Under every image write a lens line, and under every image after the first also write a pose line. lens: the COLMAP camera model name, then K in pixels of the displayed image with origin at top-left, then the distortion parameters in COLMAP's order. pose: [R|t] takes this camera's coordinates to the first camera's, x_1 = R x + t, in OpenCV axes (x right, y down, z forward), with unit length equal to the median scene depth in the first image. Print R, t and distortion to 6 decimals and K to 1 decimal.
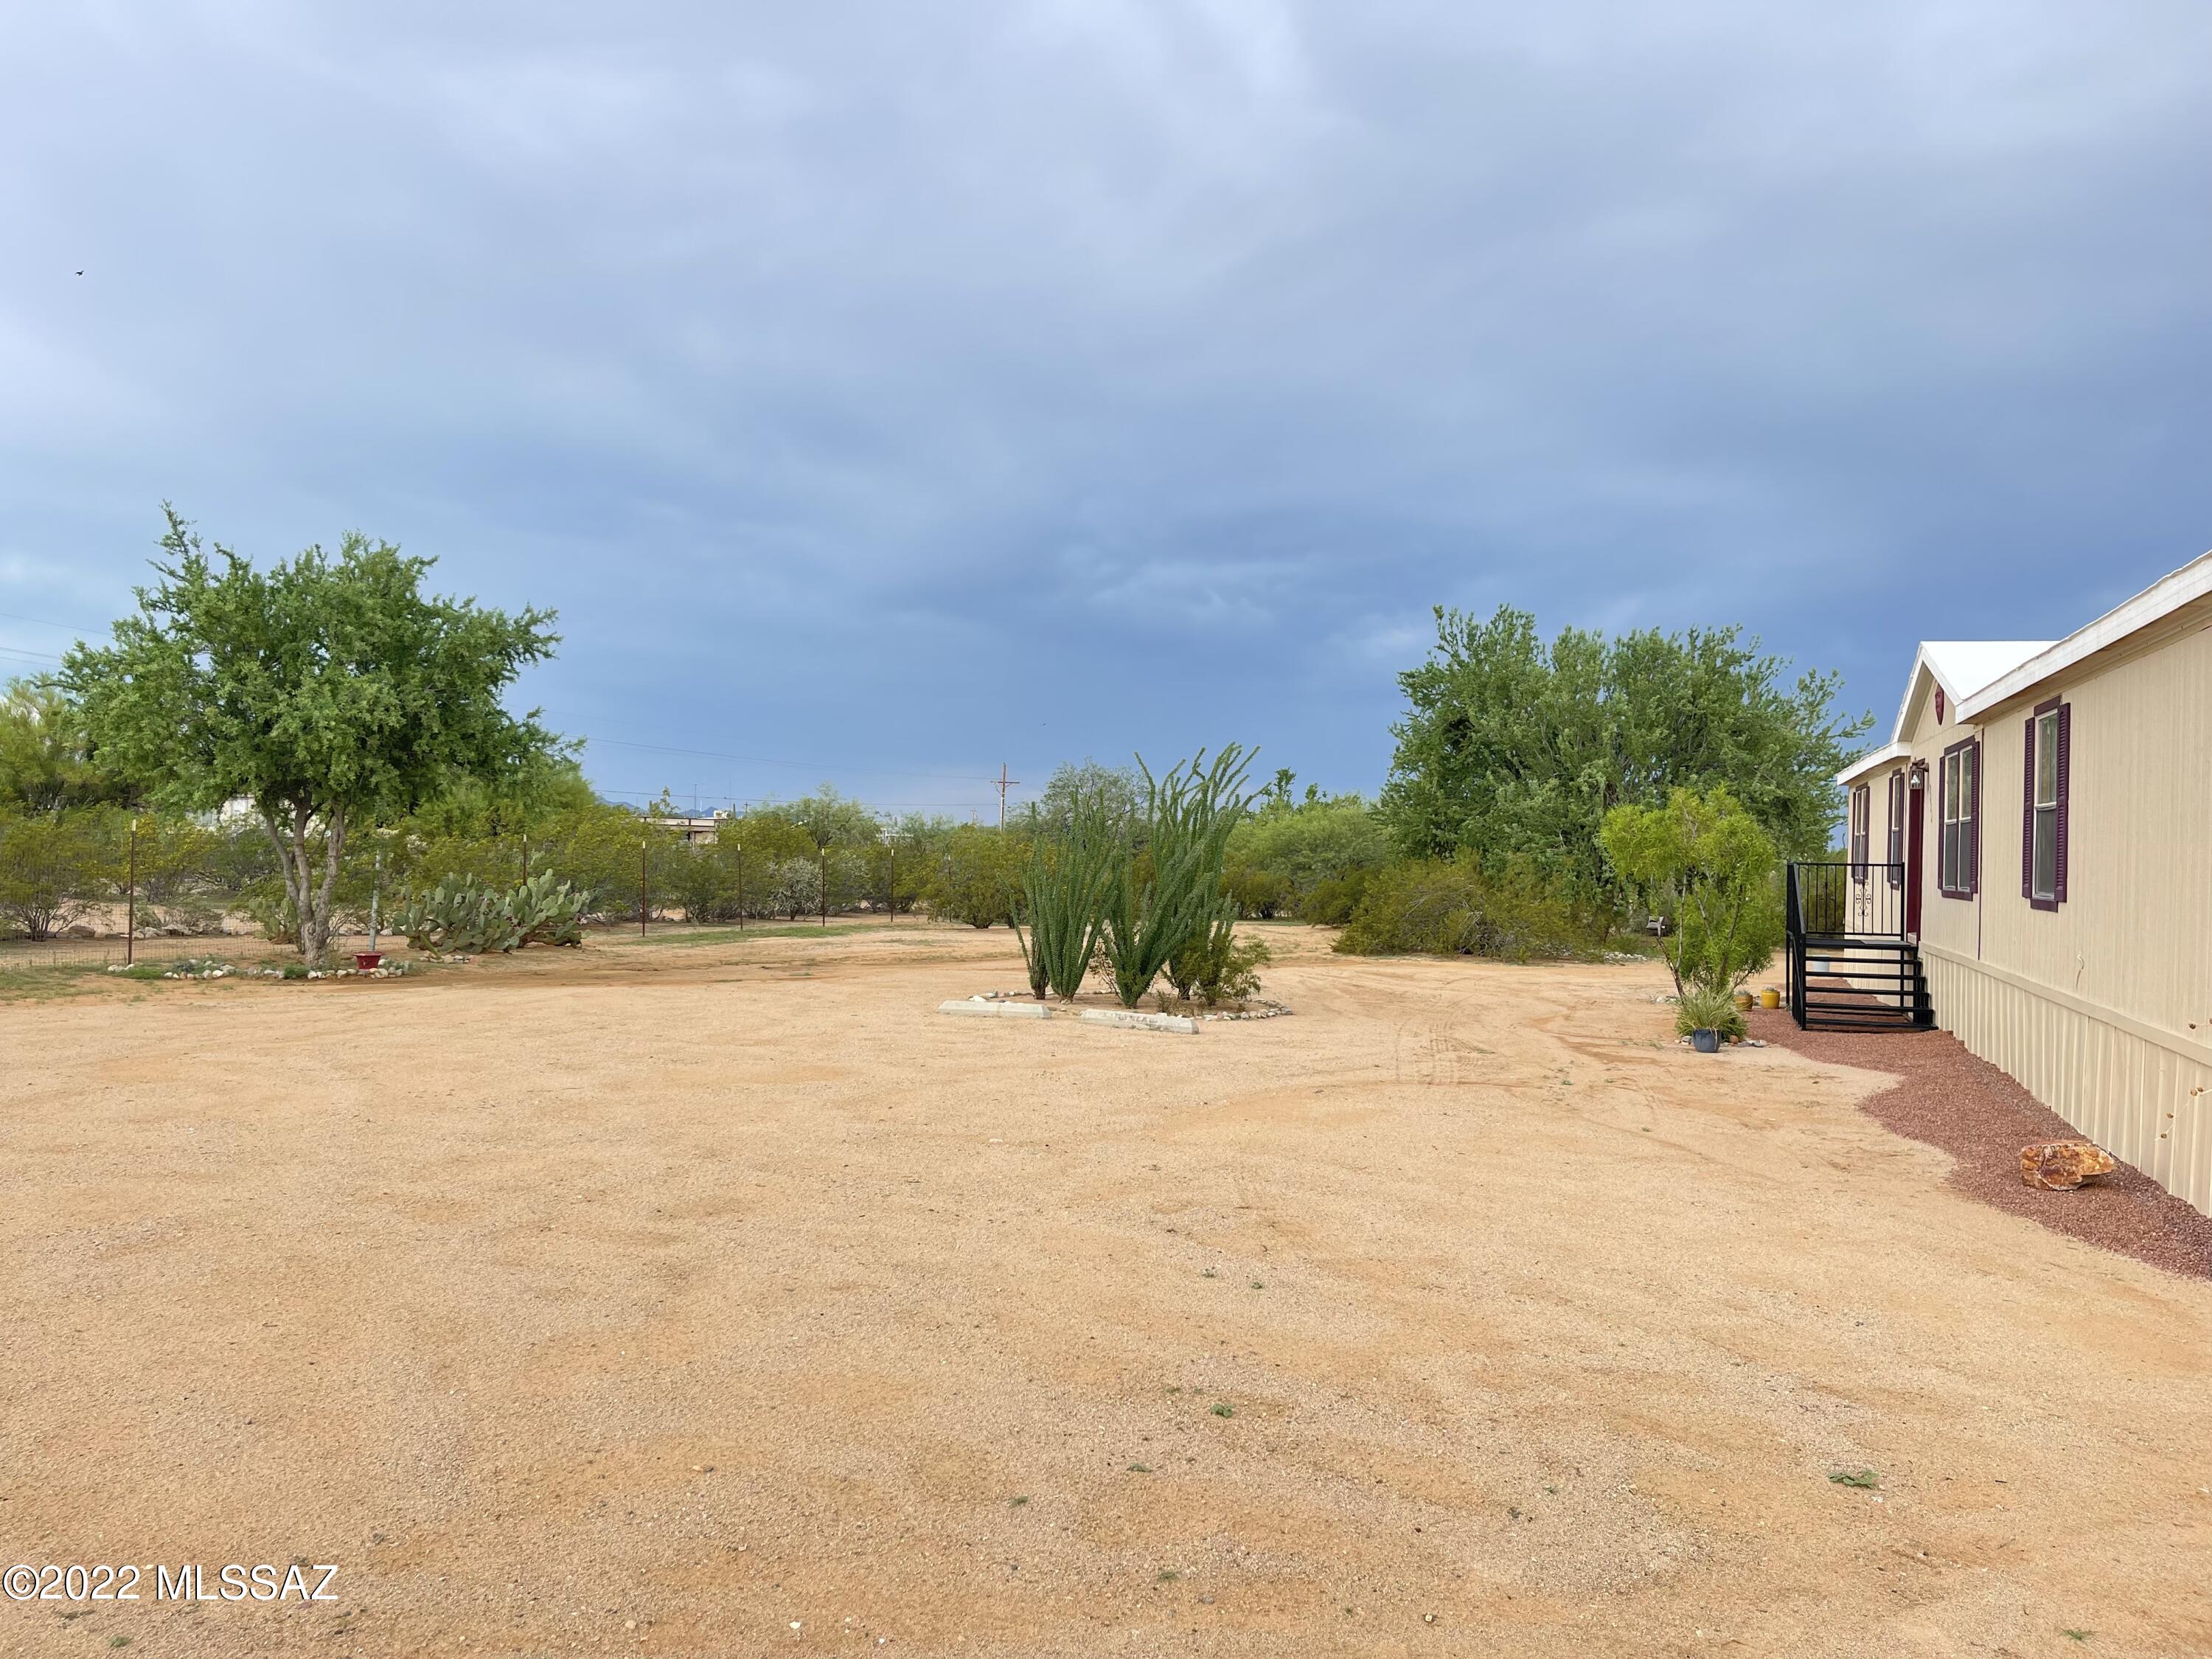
lens RADIAL K [[1671.5, 0, 1106.0], [0, 1671.5, 829.5], [0, 0, 1]] dist [0.095964, -0.112497]
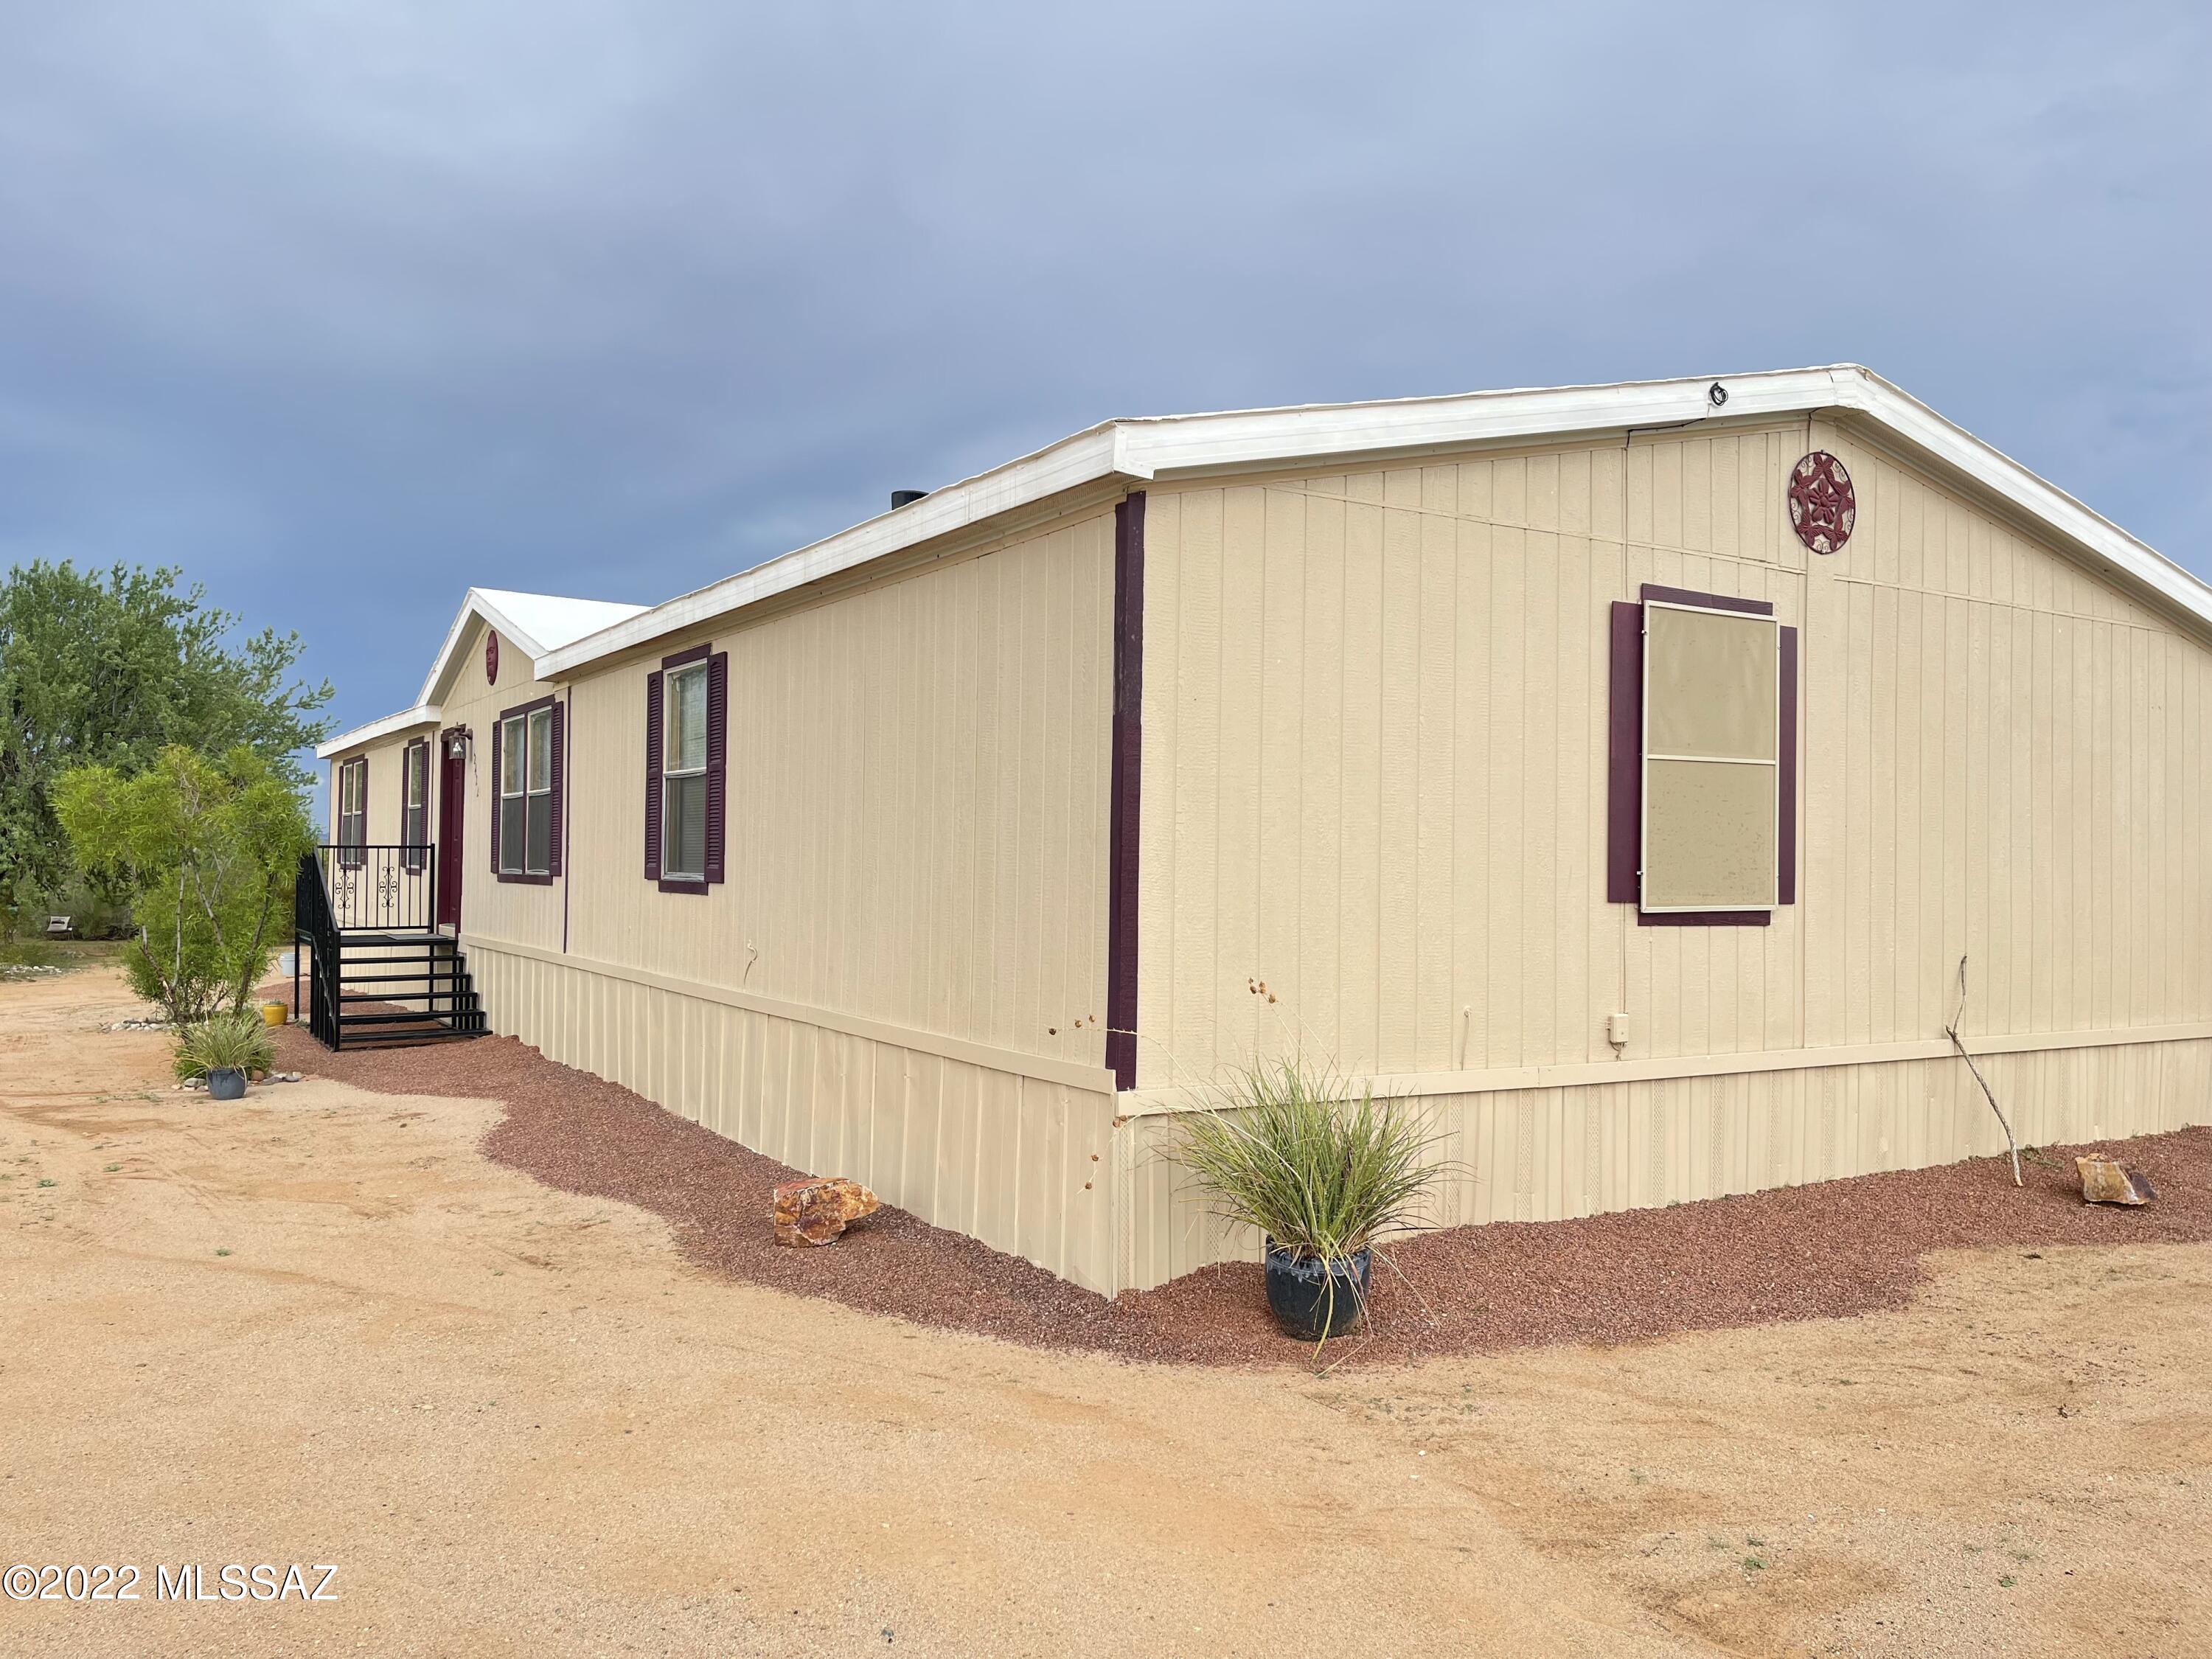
lens RADIAL K [[1671.5, 0, 1106.0], [0, 1671.5, 829.5], [0, 0, 1]] dist [0.095964, -0.112497]
pose [[0.633550, -0.001104, 0.773701, 0.017973], [-0.004602, 0.999976, 0.005195, 0.006601], [-0.773688, -0.006852, 0.633529, 0.199156]]
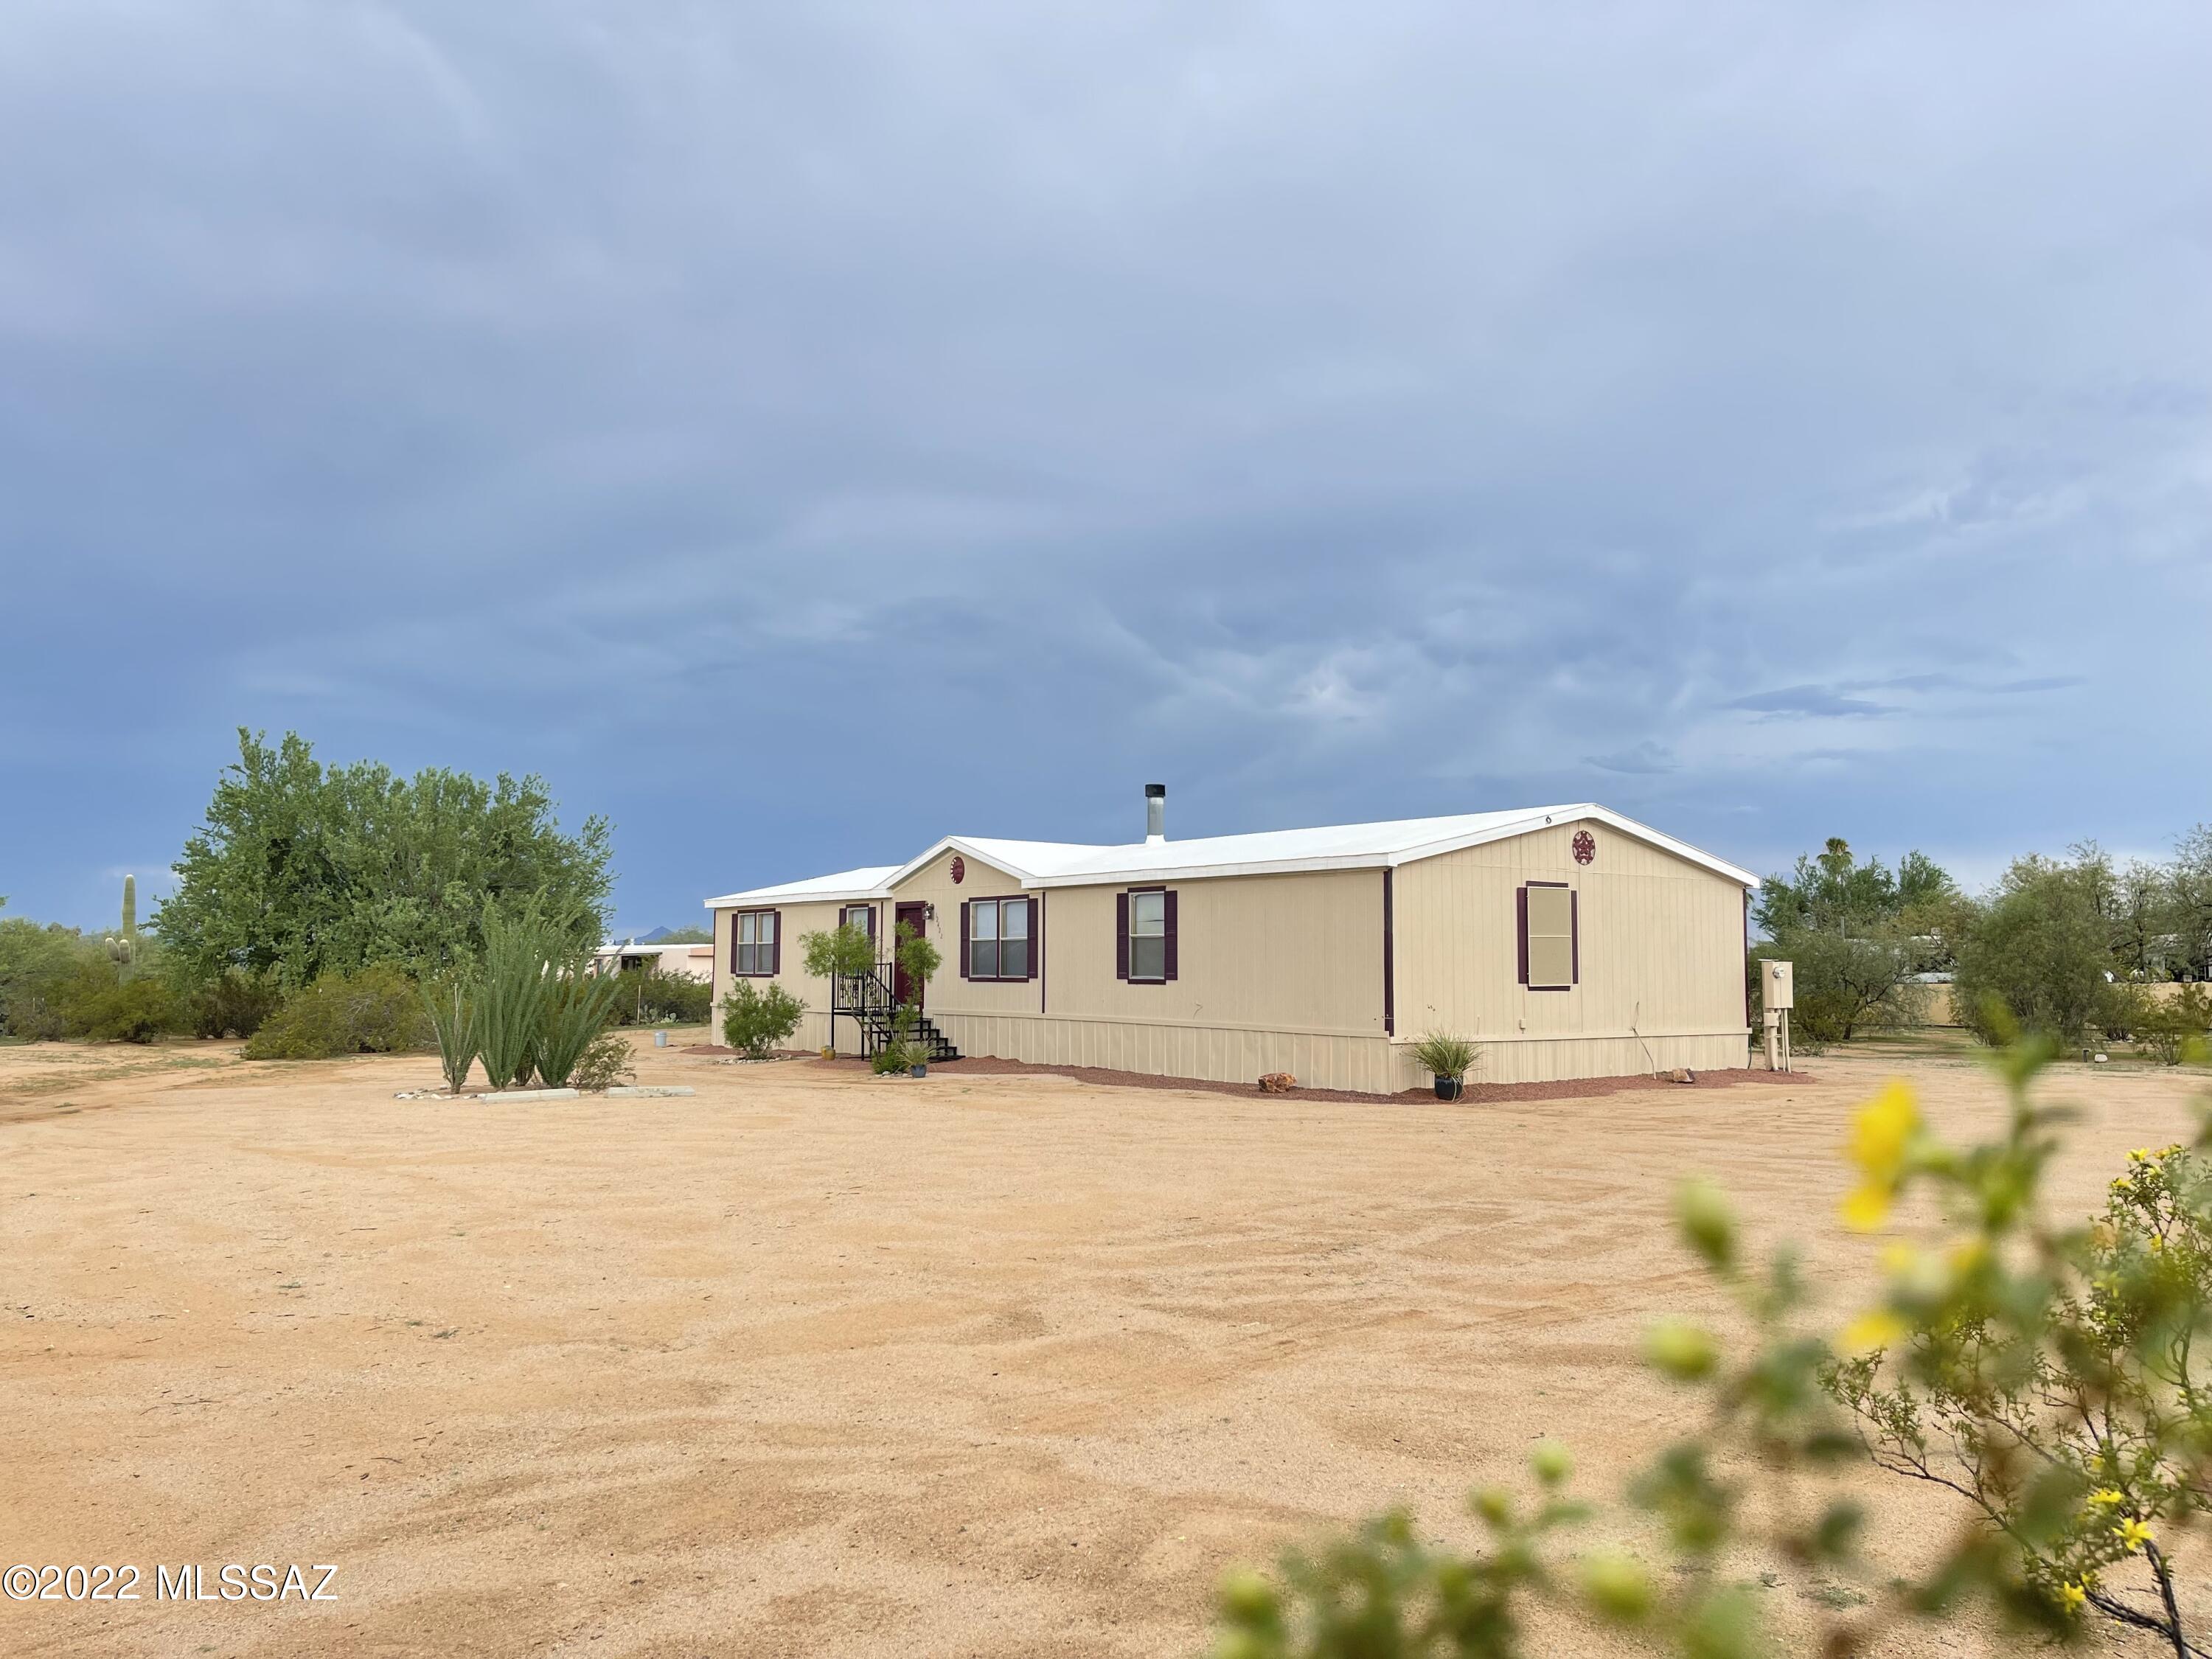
lens RADIAL K [[1671.5, 0, 1106.0], [0, 1671.5, 829.5], [0, 0, 1]] dist [0.095964, -0.112497]
pose [[0.566464, 0.044402, 0.822890, -0.829783], [0.002019, 0.998470, -0.055266, -0.021008], [-0.824084, 0.032968, 0.565507, -0.106426]]
